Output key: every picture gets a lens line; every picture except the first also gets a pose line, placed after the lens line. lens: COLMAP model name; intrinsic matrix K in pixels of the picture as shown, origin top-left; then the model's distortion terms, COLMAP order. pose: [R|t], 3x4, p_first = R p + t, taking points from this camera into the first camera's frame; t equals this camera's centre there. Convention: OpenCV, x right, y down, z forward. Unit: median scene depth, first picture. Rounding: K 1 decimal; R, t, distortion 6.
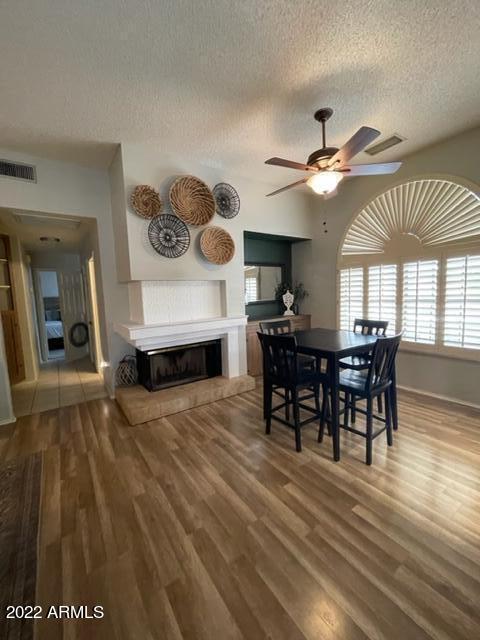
lens RADIAL K [[258.9, 0, 232.0], [0, 258.9, 317.3], [0, 0, 1]] dist [-0.004915, 0.001510]
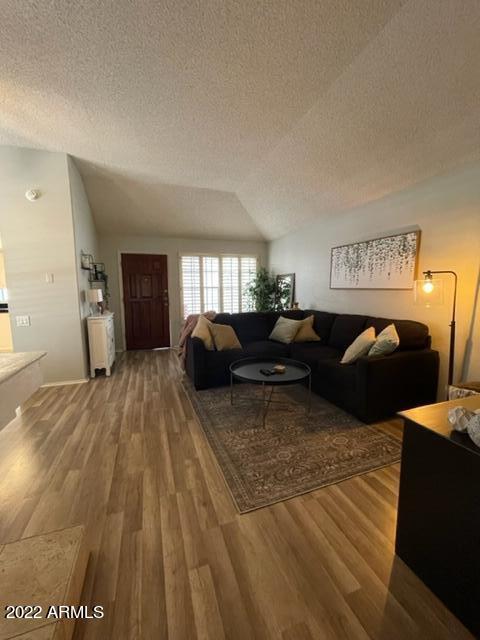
lens RADIAL K [[258.9, 0, 234.2], [0, 258.9, 315.9], [0, 0, 1]] dist [-0.004915, 0.001510]
pose [[-0.964857, 0.019194, 0.262072, -0.730616], [0.067945, 0.981636, 0.178254, -0.053318], [-0.253838, 0.189796, -0.948443, 1.234160]]
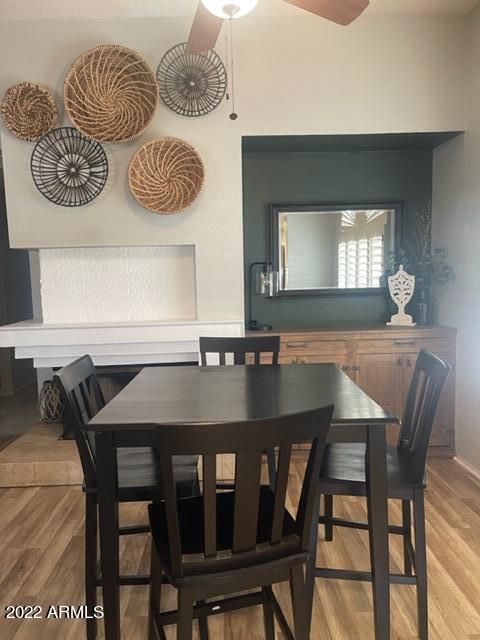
lens RADIAL K [[479.1, 0, 240.5], [0, 479.1, 323.8], [0, 0, 1]] dist [0.007939, -0.018660]
pose [[0.845105, 0.069344, -0.530085, 0.663252], [-0.055328, 0.997572, 0.042290, -0.046361], [0.531730, -0.006411, 0.846890, 0.343206]]
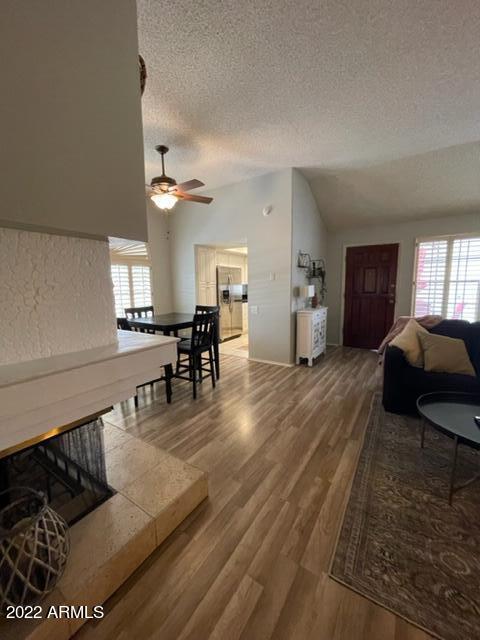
lens RADIAL K [[258.9, 0, 238.6], [0, 258.9, 314.6], [0, 0, 1]] dist [-0.004915, 0.001510]
pose [[-0.384206, -0.068223, 0.920723, -0.897626], [0.111779, 0.986493, 0.119740, -0.054556], [-0.916456, 0.148922, -0.371390, 1.045158]]
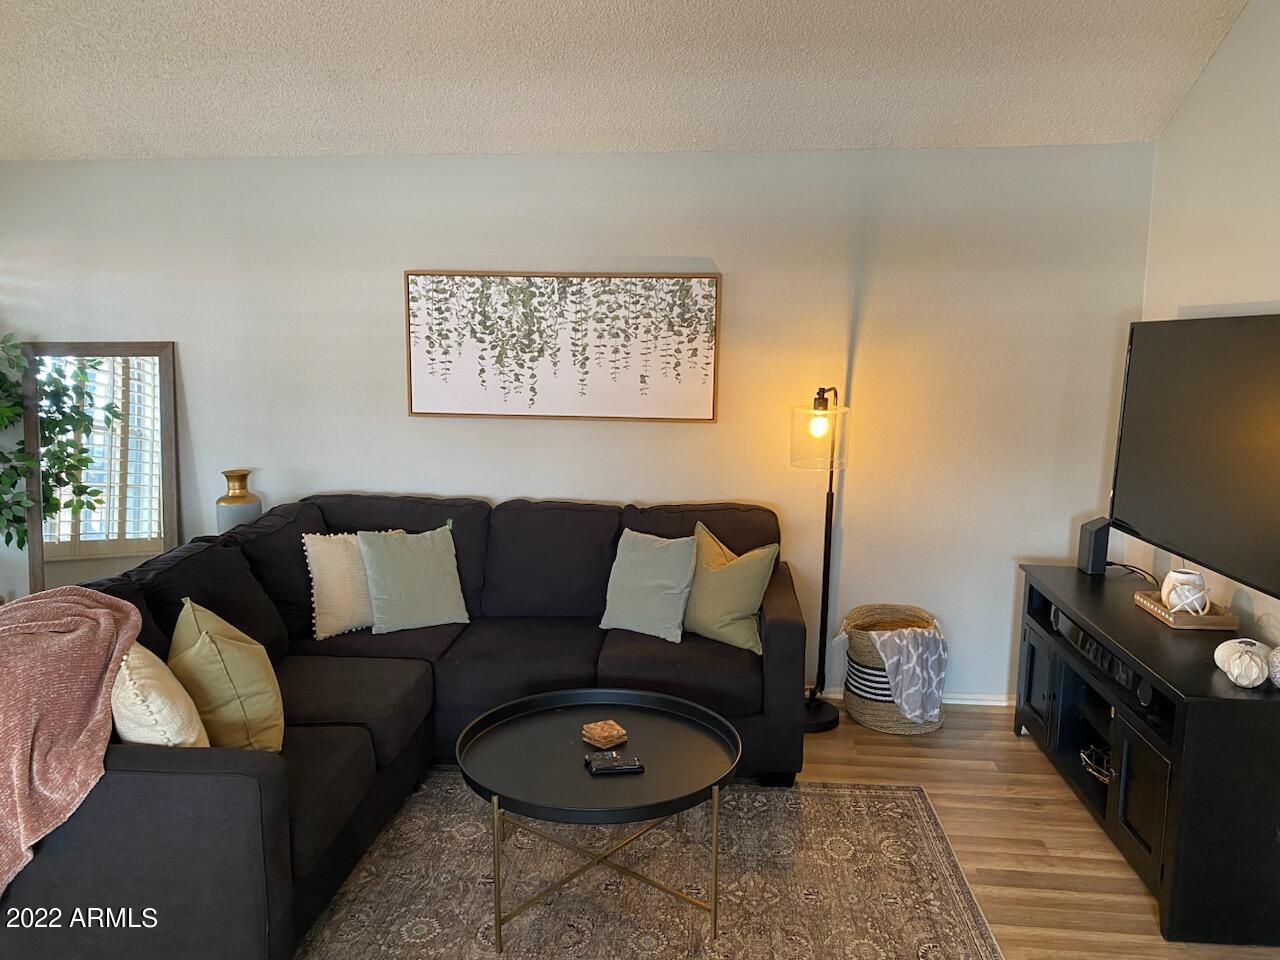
lens RADIAL K [[979.8, 0, 638.4], [0, 979.8, 475.3], [0, 0, 1]] dist [0.043276, -0.055983]
pose [[-0.634043, 0.145571, -0.759472, 0.090259], [-0.048197, 0.972773, 0.226692, -0.184597], [0.771794, 0.180337, -0.609764, 0.936088]]
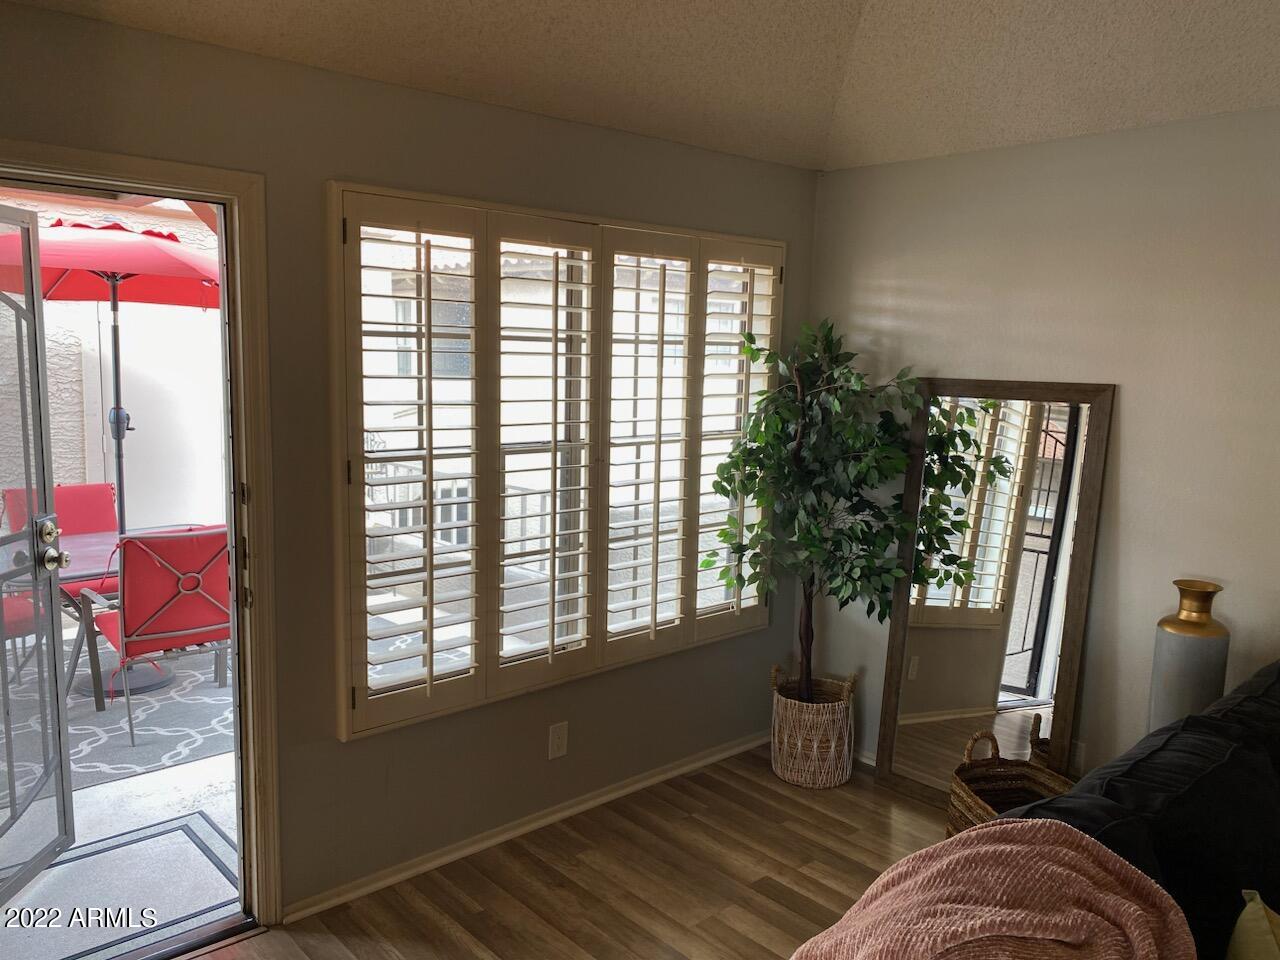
lens RADIAL K [[979.8, 0, 627.8], [0, 979.8, 478.2], [0, 0, 1]] dist [0.043276, -0.055983]
pose [[-0.992310, 0.023790, -0.121473, 0.023628], [-0.003743, 0.975141, 0.221554, -0.142148], [0.123724, 0.220305, -0.967553, 0.404515]]
